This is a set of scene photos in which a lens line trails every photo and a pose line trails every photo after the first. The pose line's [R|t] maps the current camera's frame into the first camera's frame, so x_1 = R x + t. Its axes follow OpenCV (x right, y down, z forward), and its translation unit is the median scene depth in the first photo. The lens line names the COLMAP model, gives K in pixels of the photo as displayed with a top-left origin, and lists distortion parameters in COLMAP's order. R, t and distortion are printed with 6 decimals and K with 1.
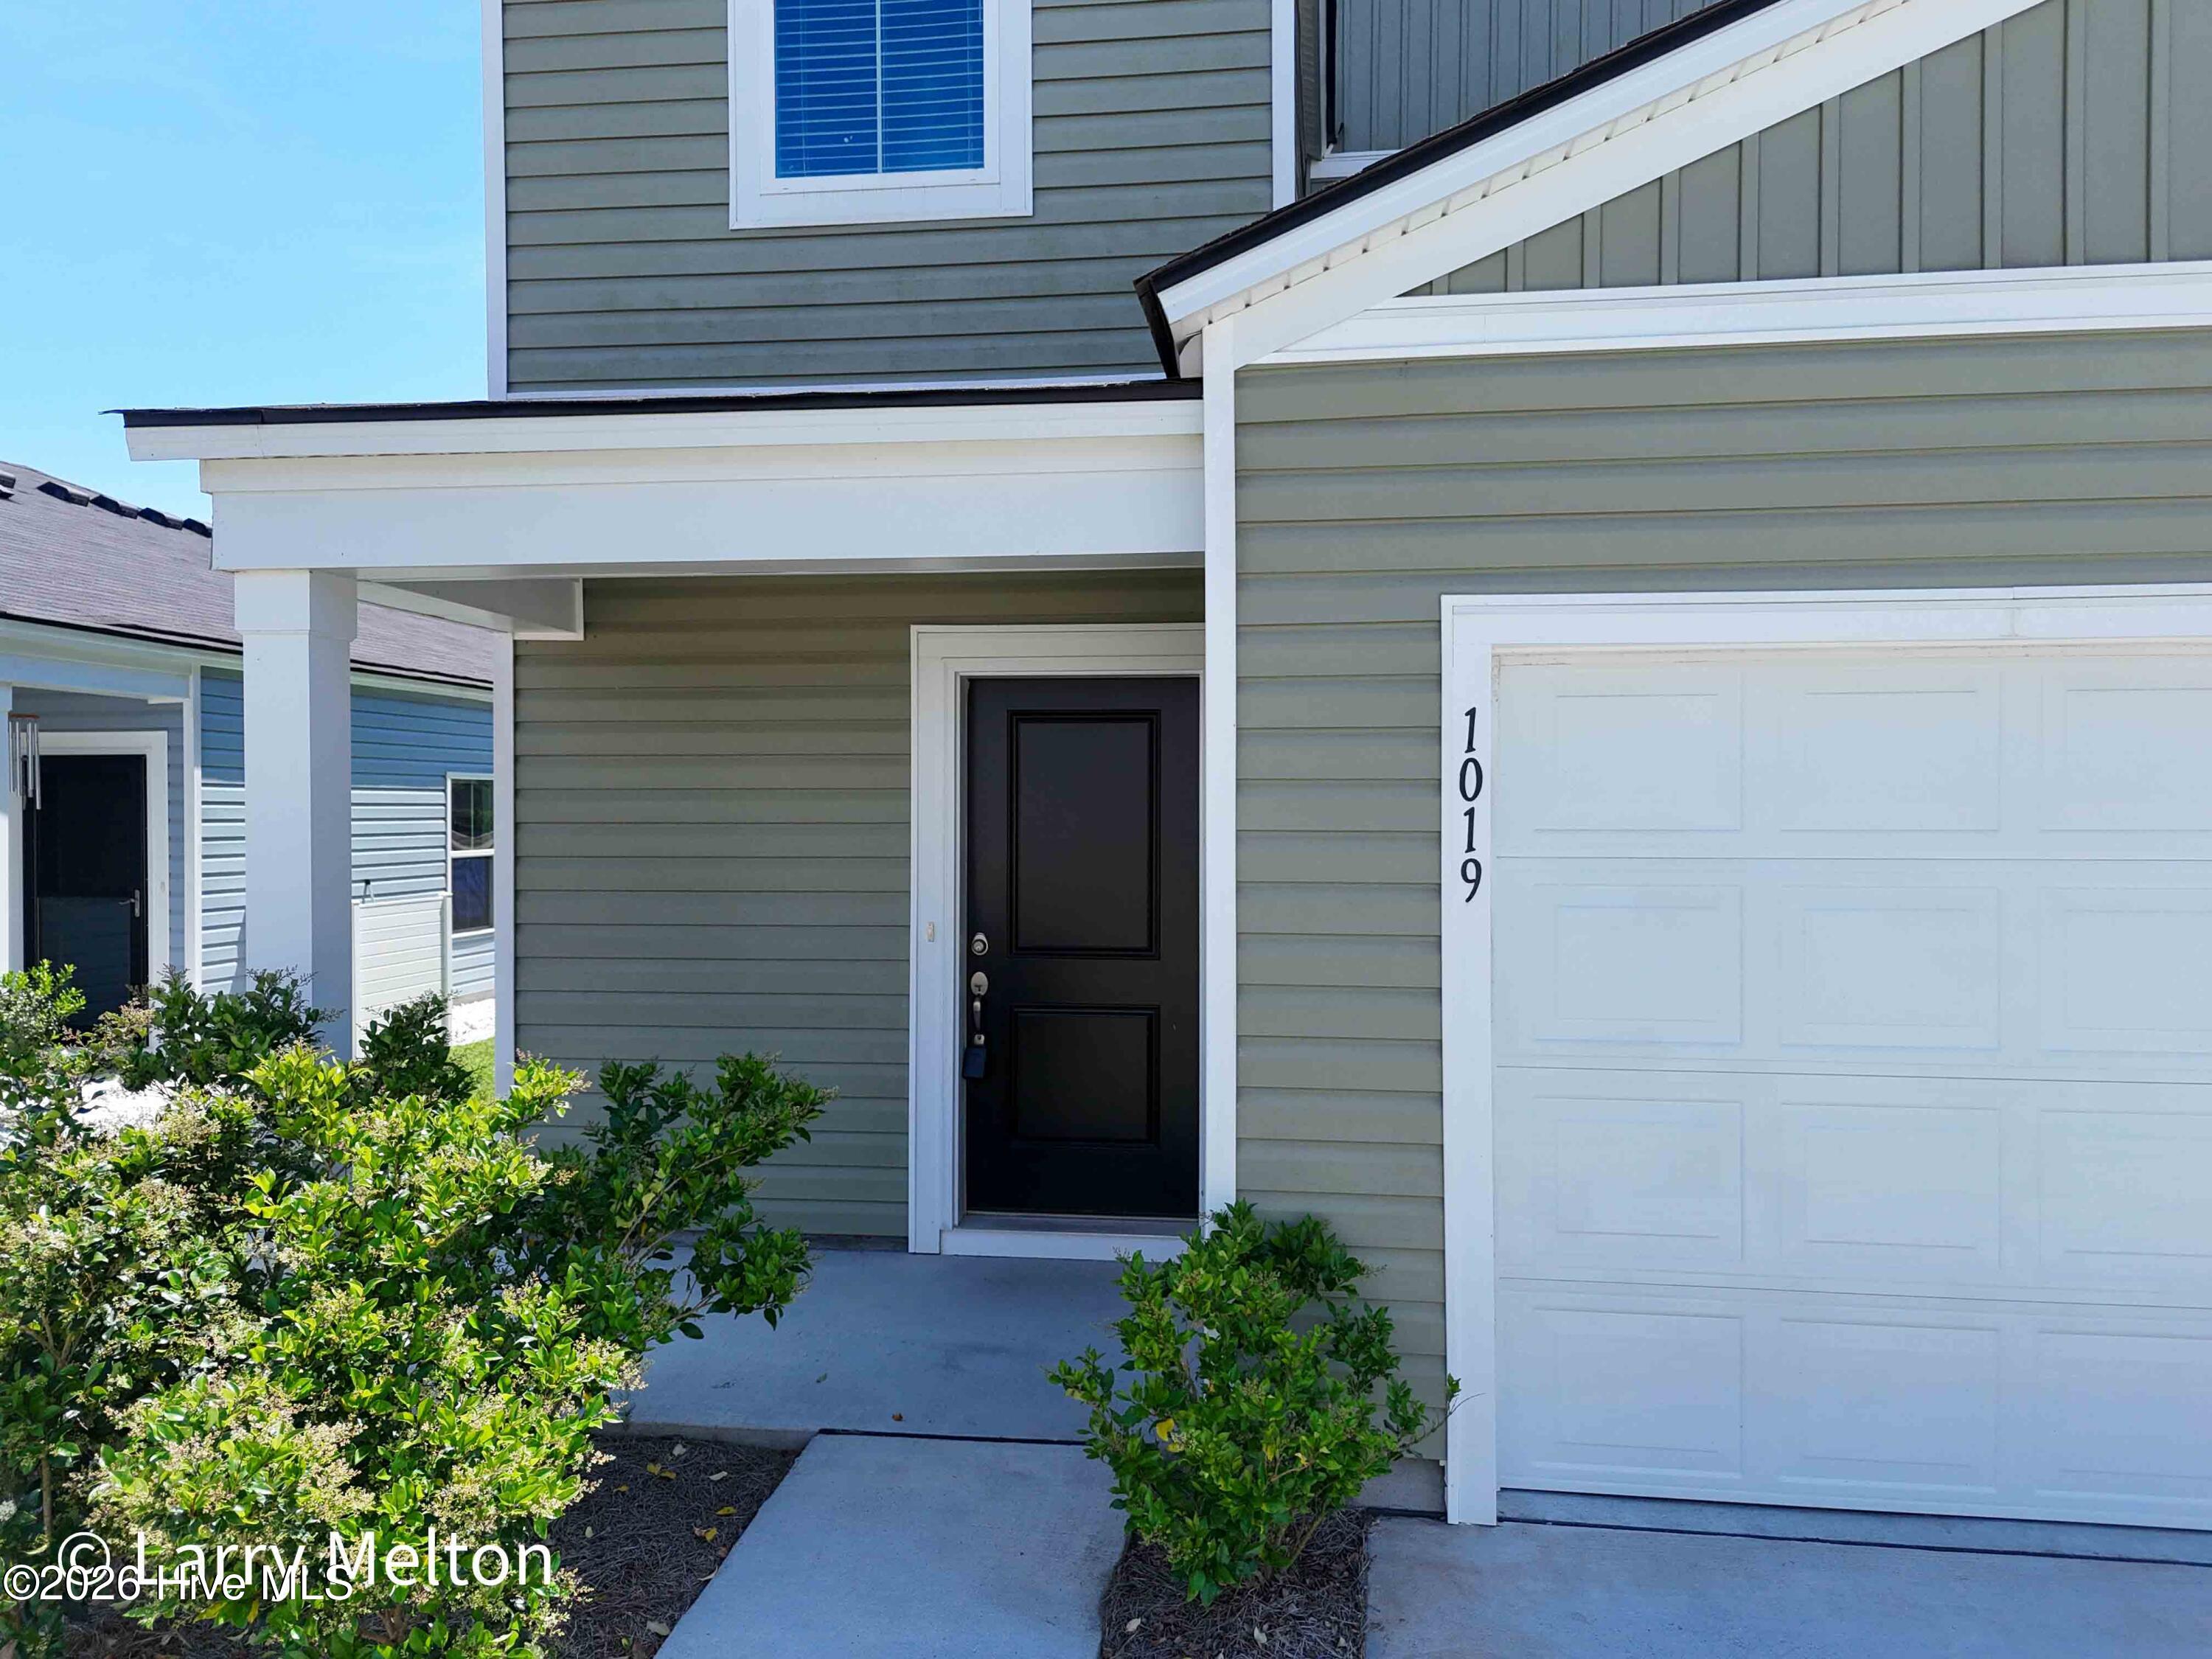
lens RADIAL K [[1651.2, 0, 1096.0], [0, 1651.2, 829.2], [0, 0, 1]] dist [0.066974, -0.052977]
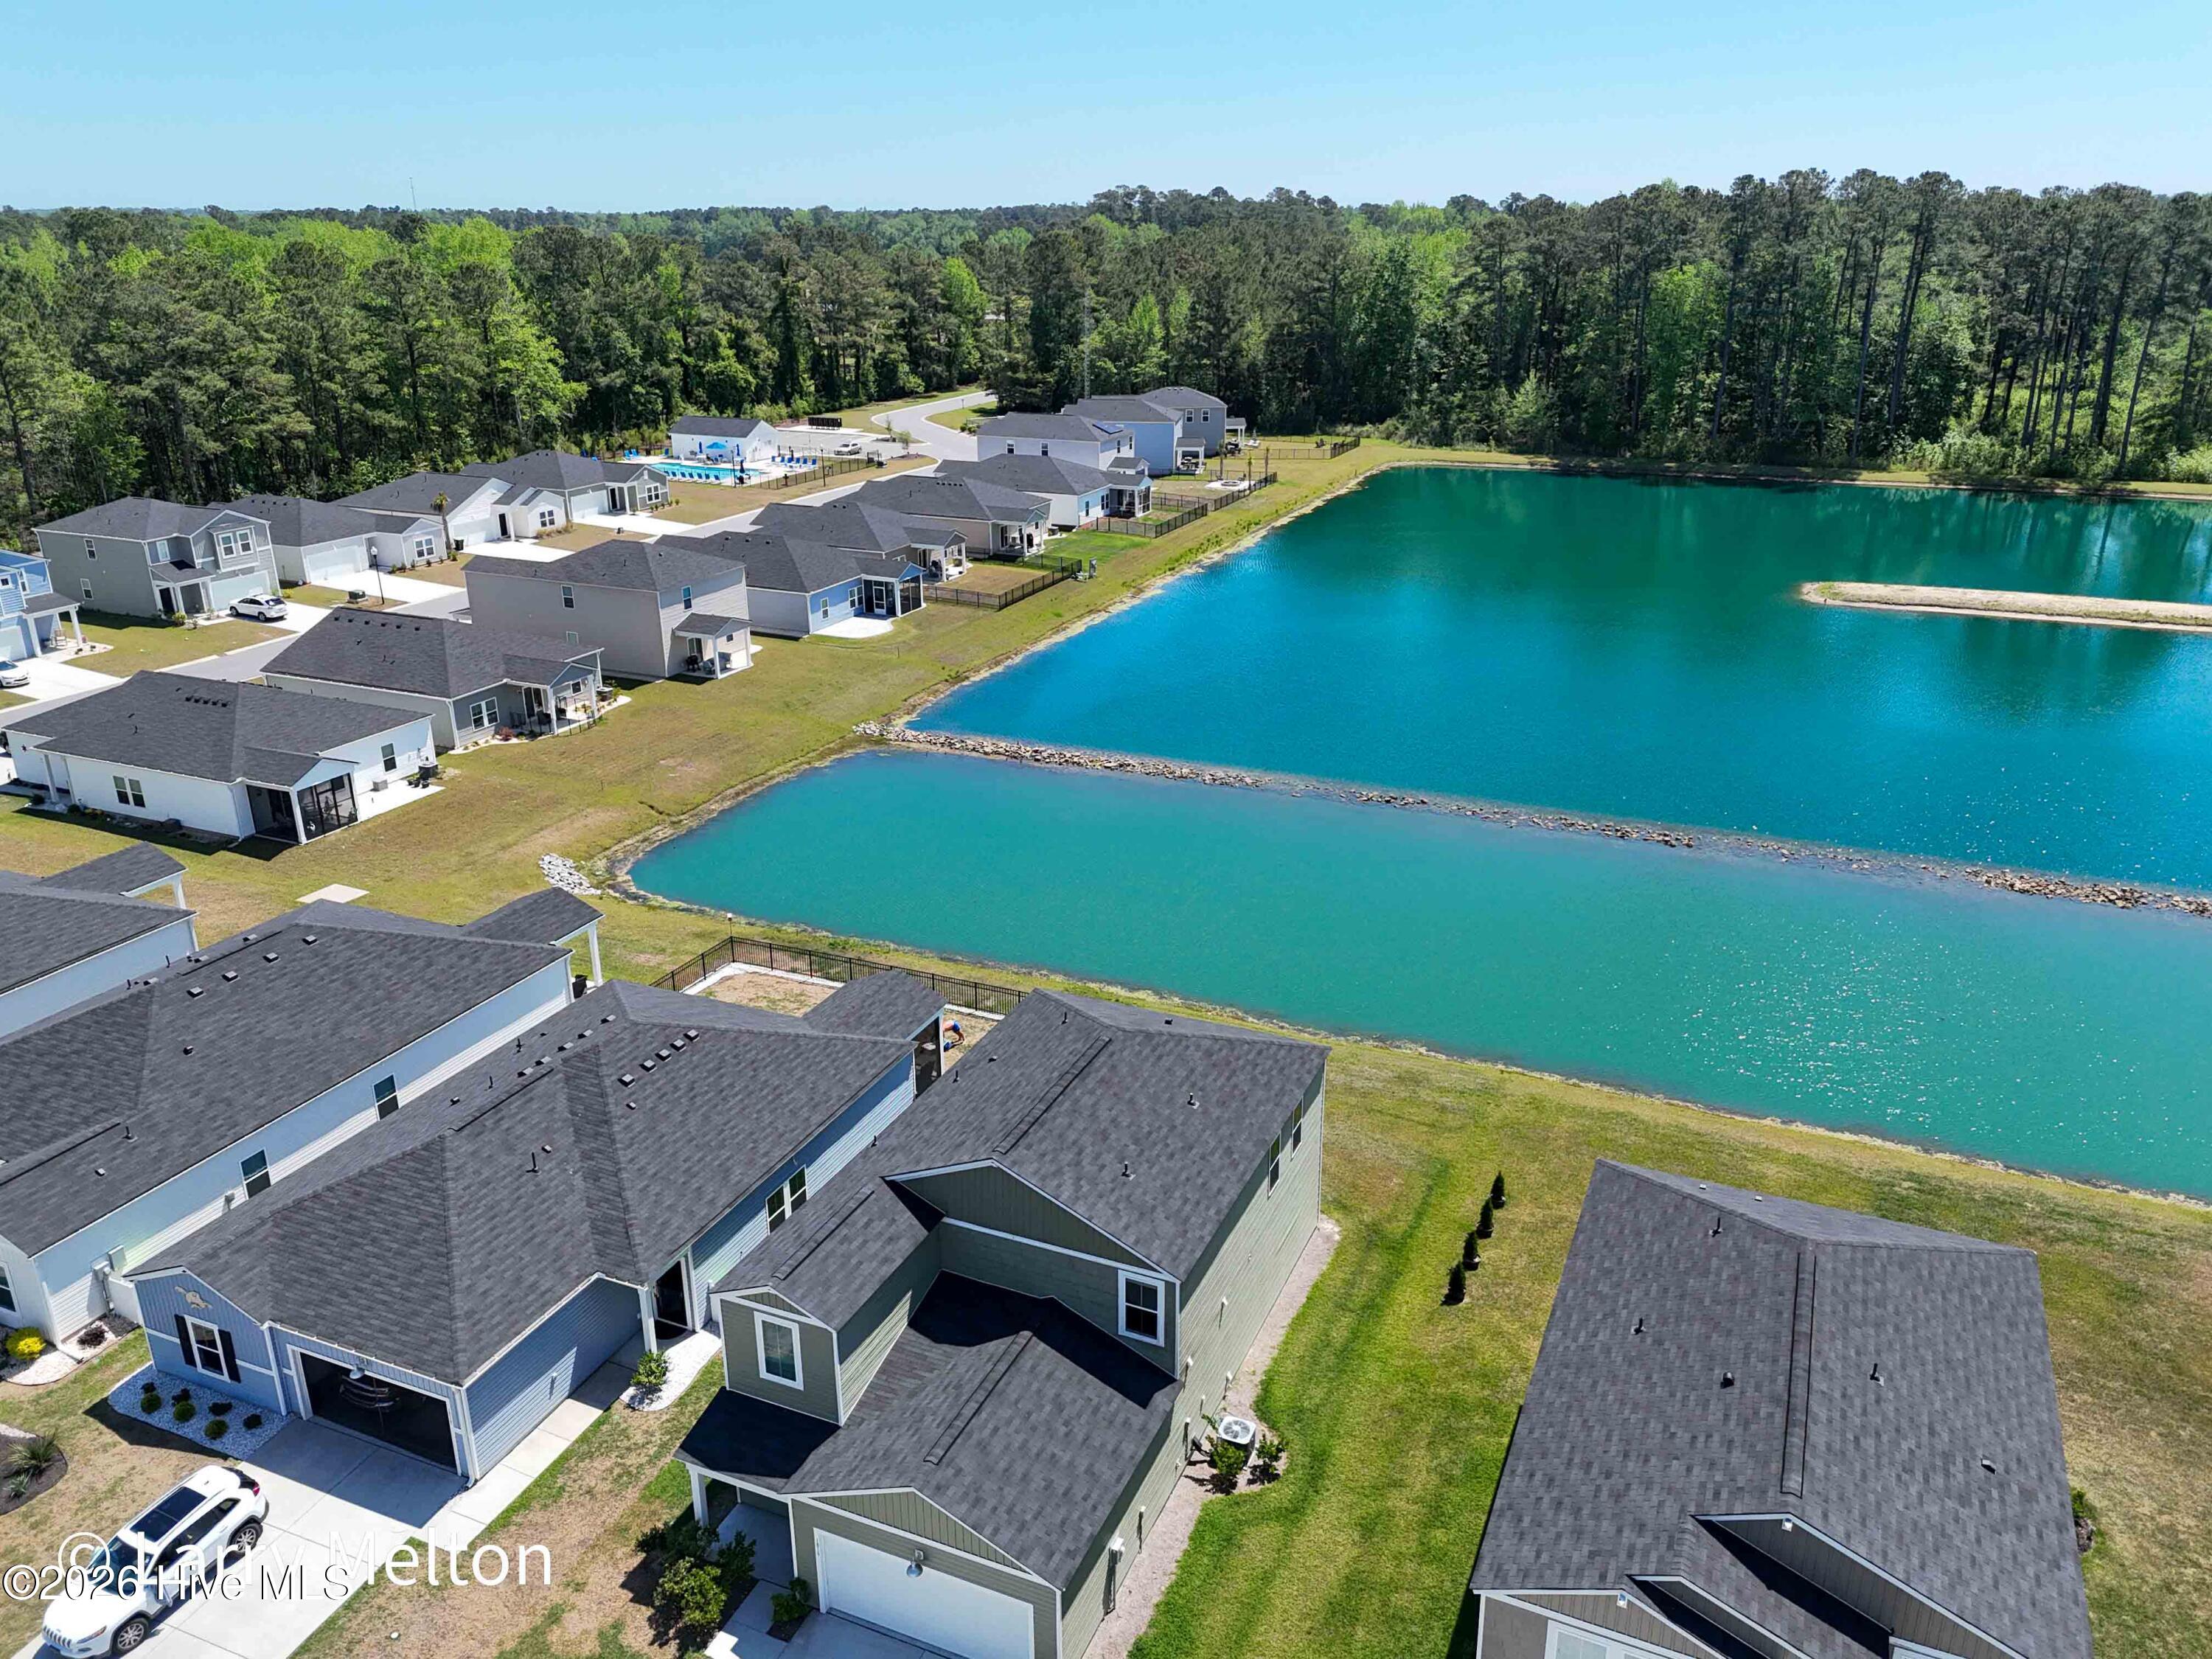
lens RADIAL K [[1651.2, 0, 1086.6], [0, 1651.2, 806.0], [0, 0, 1]] dist [0.066974, -0.052977]
pose [[0.959620, 0.093758, -0.265216, 3.443489], [-0.002217, 0.945311, 0.326163, -6.371063], [0.281292, -0.312404, 0.907347, -5.187580]]
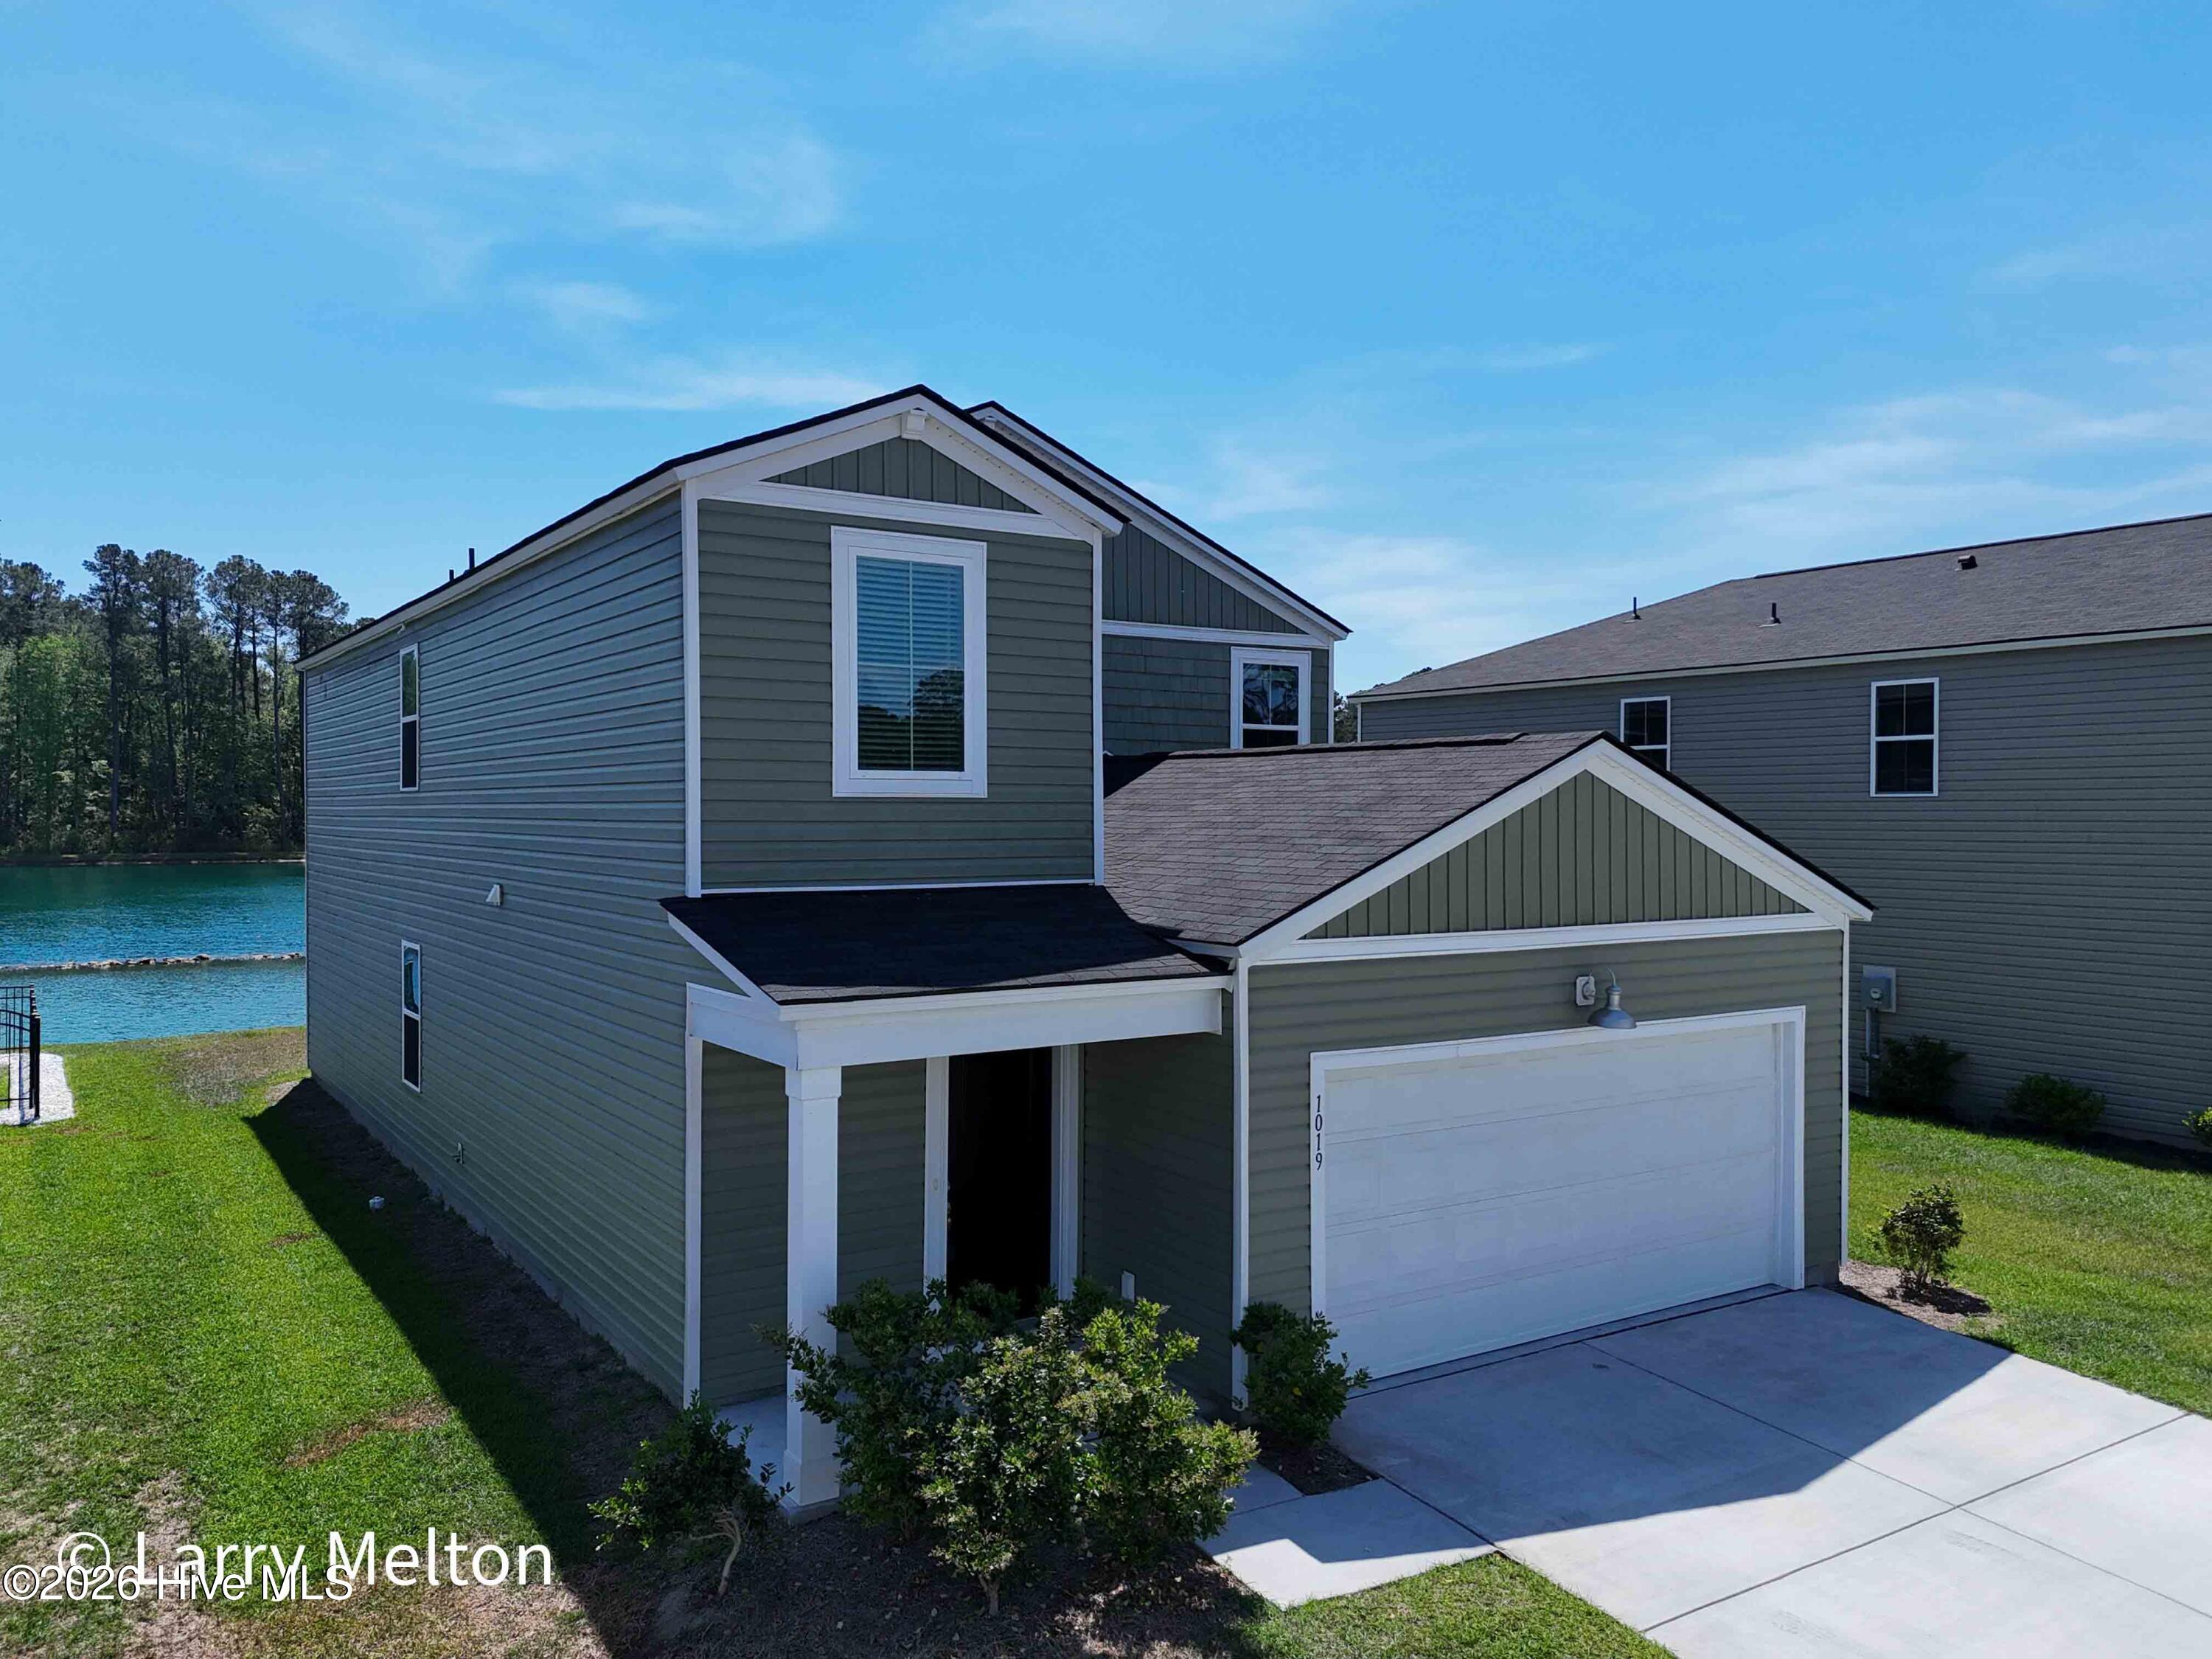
lens RADIAL K [[1651.2, 0, 1095.2], [0, 1651.2, 827.4], [0, 0, 1]] dist [0.066974, -0.052977]
pose [[0.759379, -0.003222, 0.650640, -1.708800], [0.005198, 0.999986, -0.001114, -0.485543], [-0.650628, 0.004228, 0.759385, -0.742815]]
